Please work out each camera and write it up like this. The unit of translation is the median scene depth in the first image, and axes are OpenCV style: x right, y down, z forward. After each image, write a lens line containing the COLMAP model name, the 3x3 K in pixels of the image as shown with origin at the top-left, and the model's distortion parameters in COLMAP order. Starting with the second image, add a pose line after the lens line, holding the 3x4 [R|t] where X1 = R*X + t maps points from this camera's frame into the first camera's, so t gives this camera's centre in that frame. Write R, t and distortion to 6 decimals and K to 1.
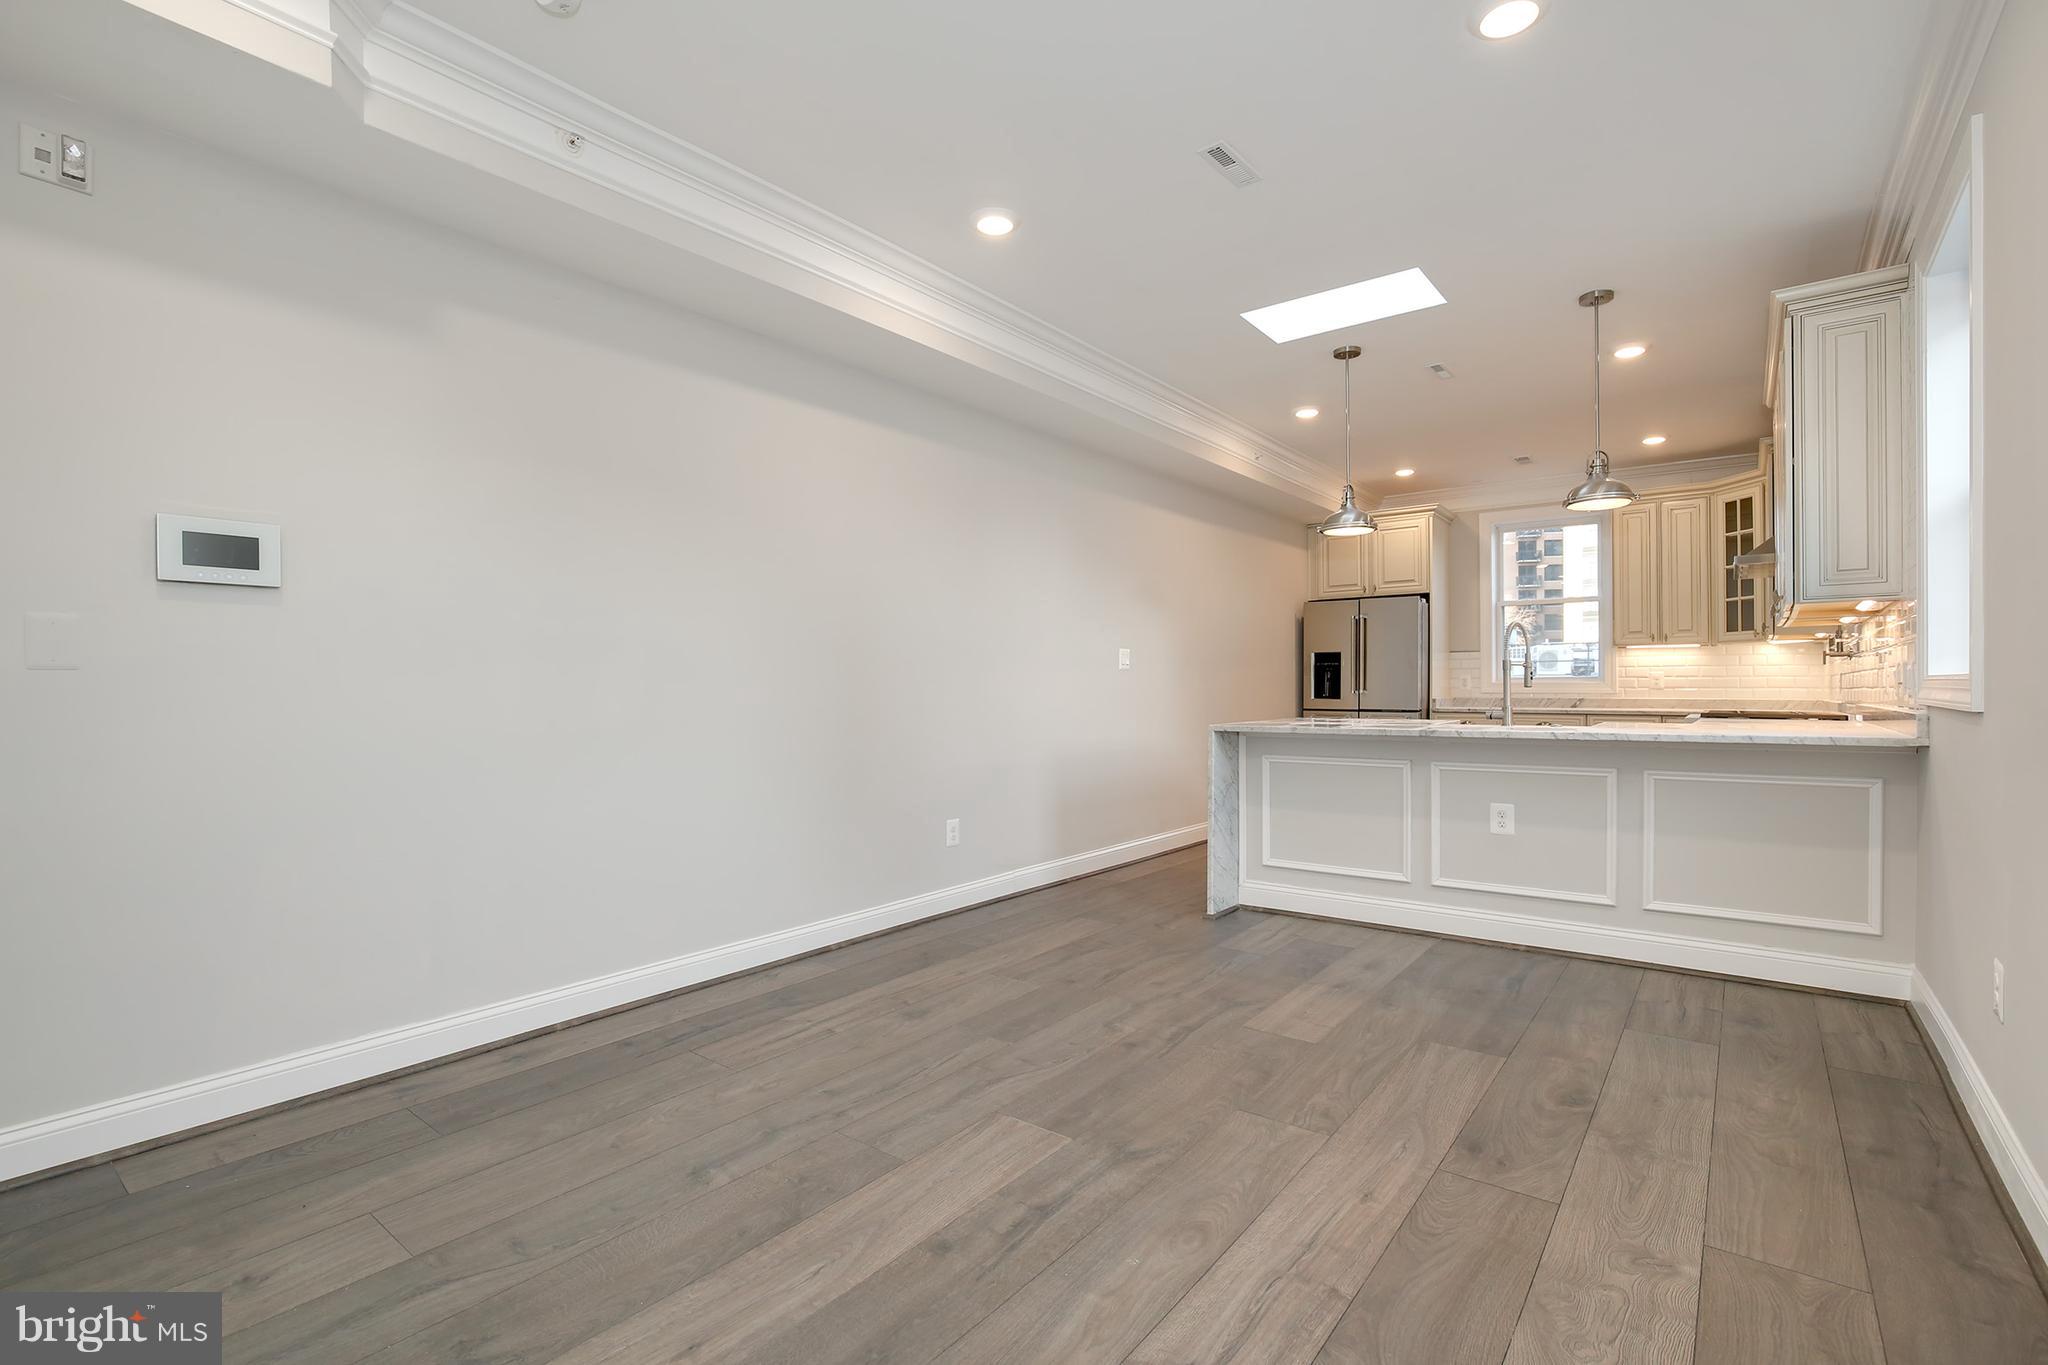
lens RADIAL K [[943.1, 0, 1020.2], [0, 943.1, 690.5], [0, 0, 1]] dist [-0.018030, 0.006105]
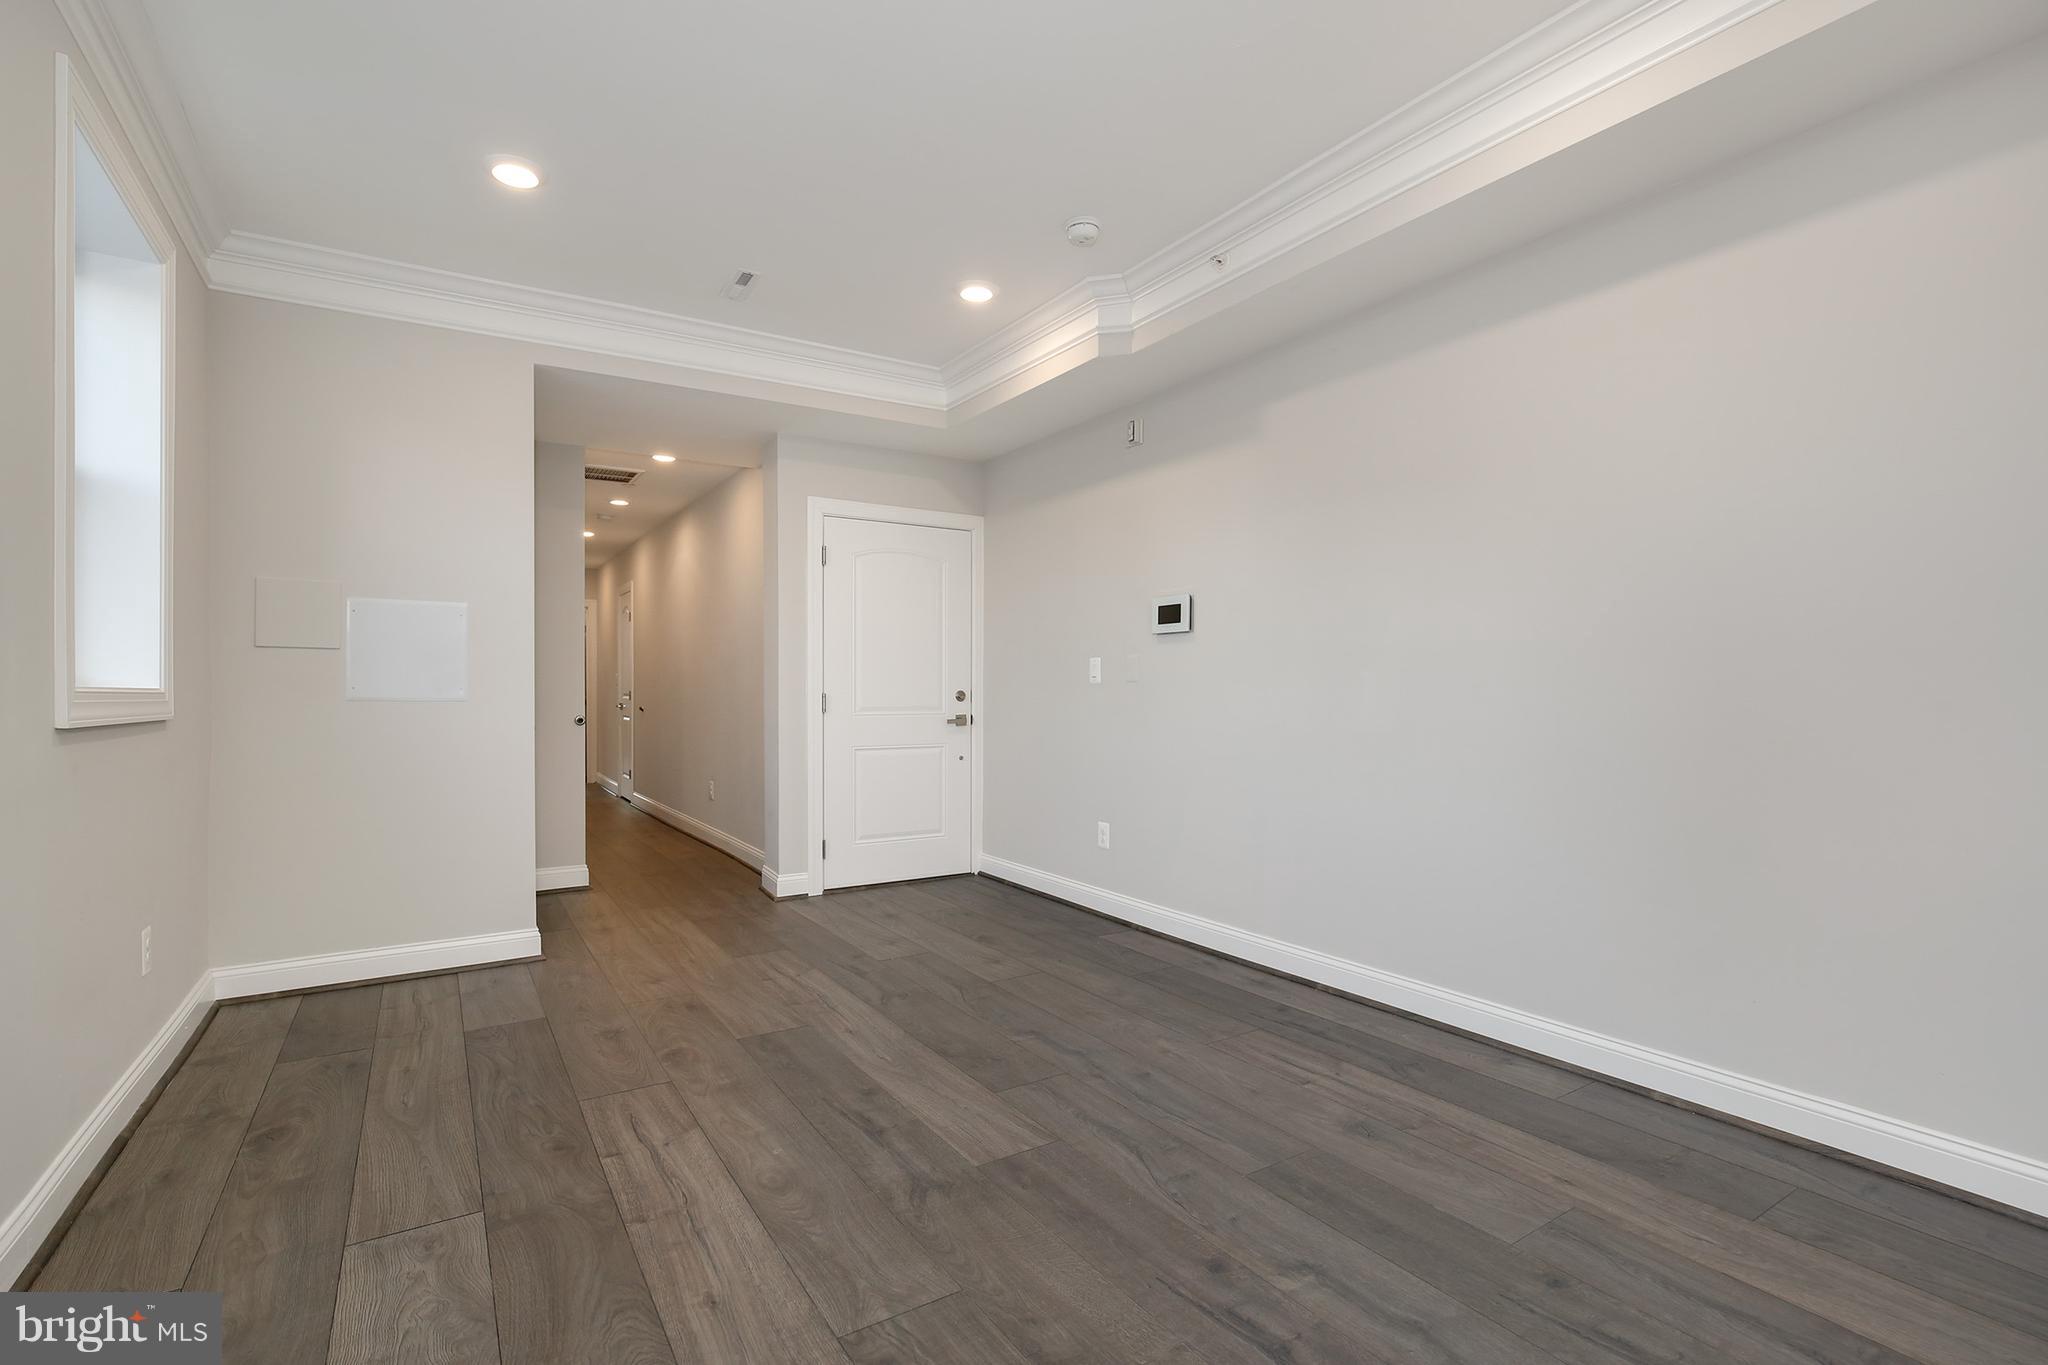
lens RADIAL K [[943.1, 0, 1020.2], [0, 943.1, 690.5], [0, 0, 1]] dist [-0.018030, 0.006105]
pose [[-0.335211, 0.006342, -0.942122, 0.673199], [-0.003477, 0.999962, 0.007969, -0.013212], [0.942137, 0.005947, -0.335176, 0.970577]]
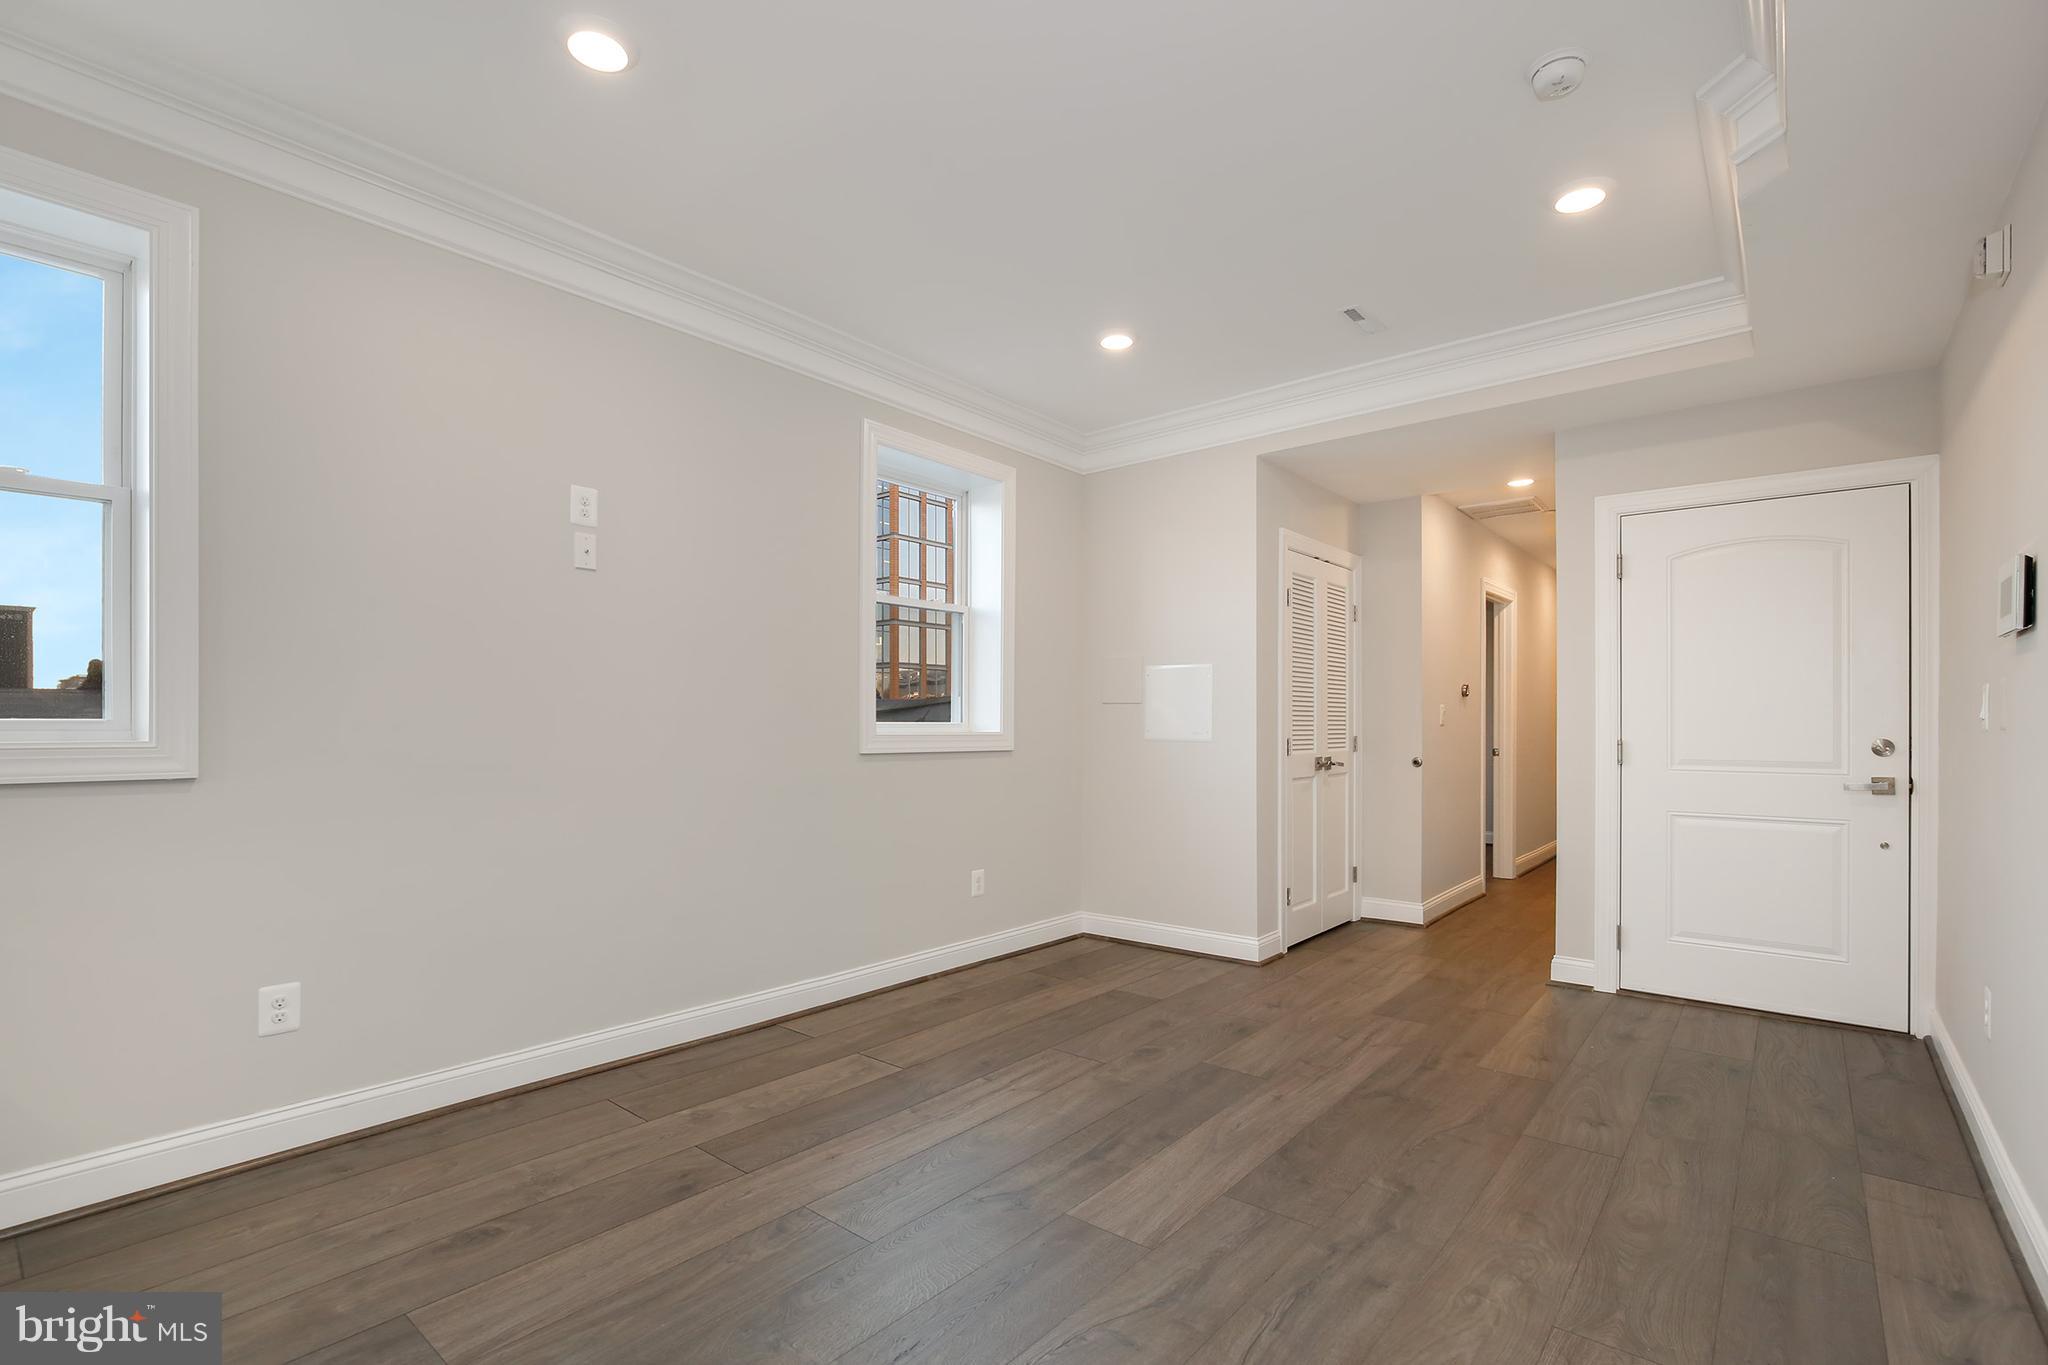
lens RADIAL K [[936.8, 0, 1013.6], [0, 936.8, 718.0], [0, 0, 1]] dist [-0.010531, 0.000416]
pose [[-0.999185, 0.004283, 0.040141, 0.048225], [0.004250, 0.999991, -0.000905, -0.027138], [-0.040144, -0.000733, -0.999194, 1.406567]]
